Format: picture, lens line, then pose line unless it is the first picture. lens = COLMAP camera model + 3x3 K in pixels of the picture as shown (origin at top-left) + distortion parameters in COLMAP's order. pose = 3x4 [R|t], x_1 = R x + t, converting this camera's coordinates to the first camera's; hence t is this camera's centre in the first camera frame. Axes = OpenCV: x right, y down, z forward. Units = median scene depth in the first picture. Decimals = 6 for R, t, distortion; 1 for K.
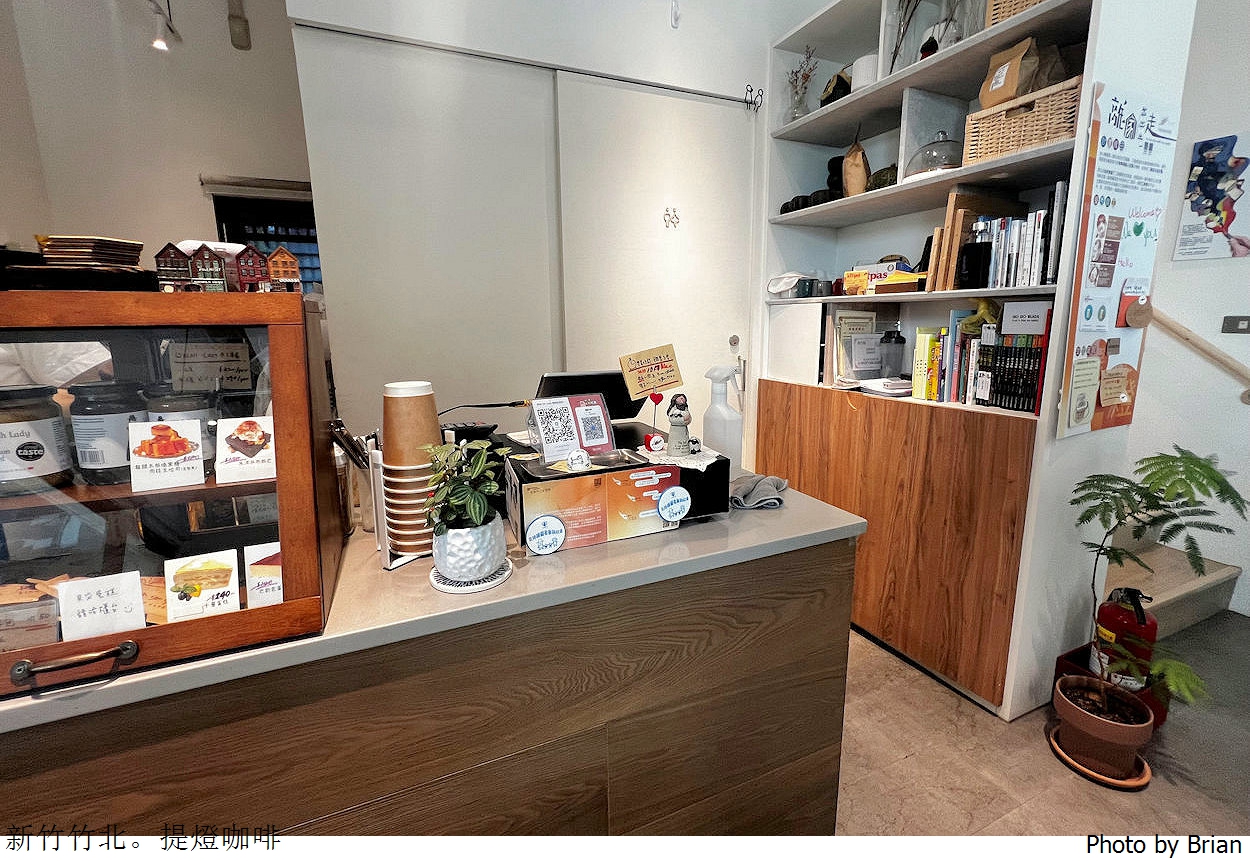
lens RADIAL K [[551.5, 0, 627.5], [0, 551.5, 421.3], [0, 0, 1]] dist [-0.001830, 0.000646]
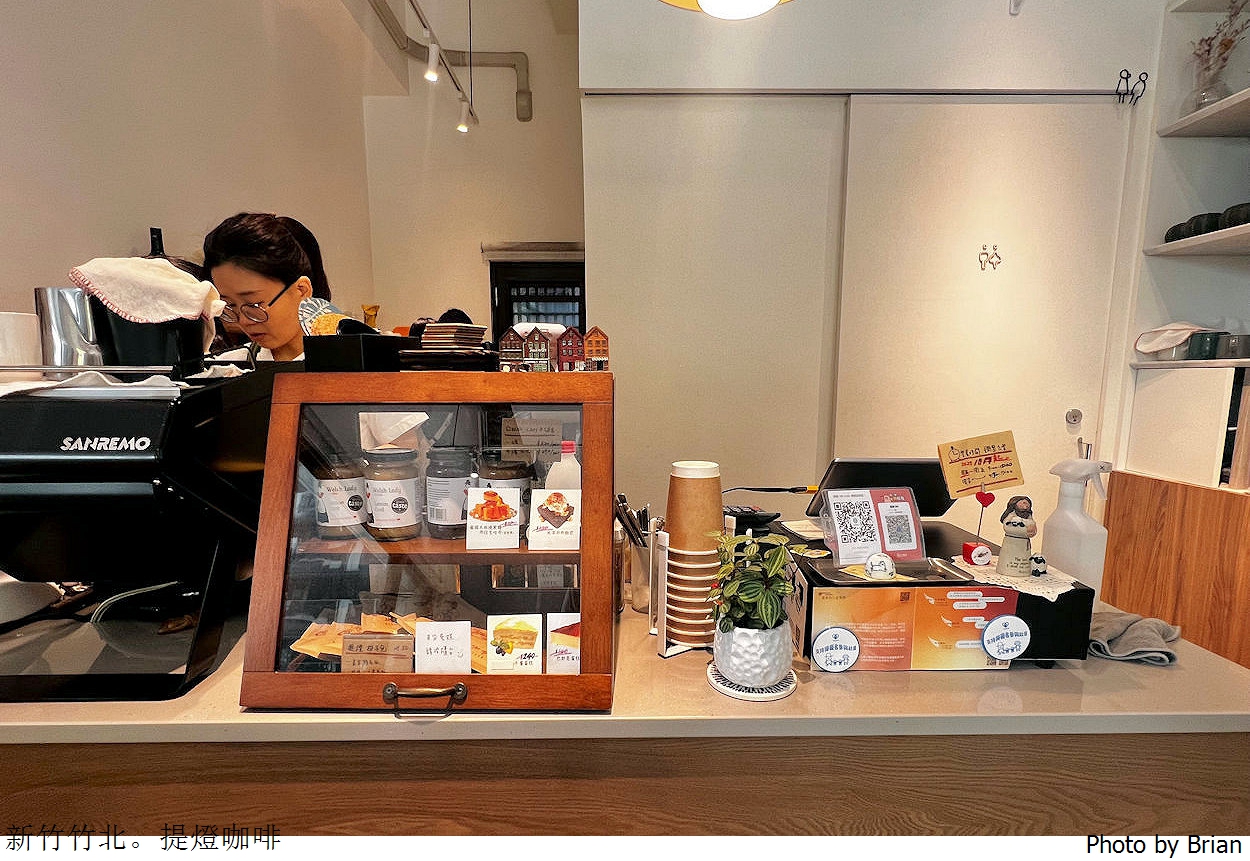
lens RADIAL K [[636.2, 0, 612.9], [0, 636.2, 473.9], [0, 0, 1]] dist [0.001815, -0.000987]
pose [[0.915562, 0.071509, -0.395768, -0.086786], [-0.083802, 0.996386, -0.013835, -0.022309], [0.393349, 0.045833, 0.918246, -0.056717]]
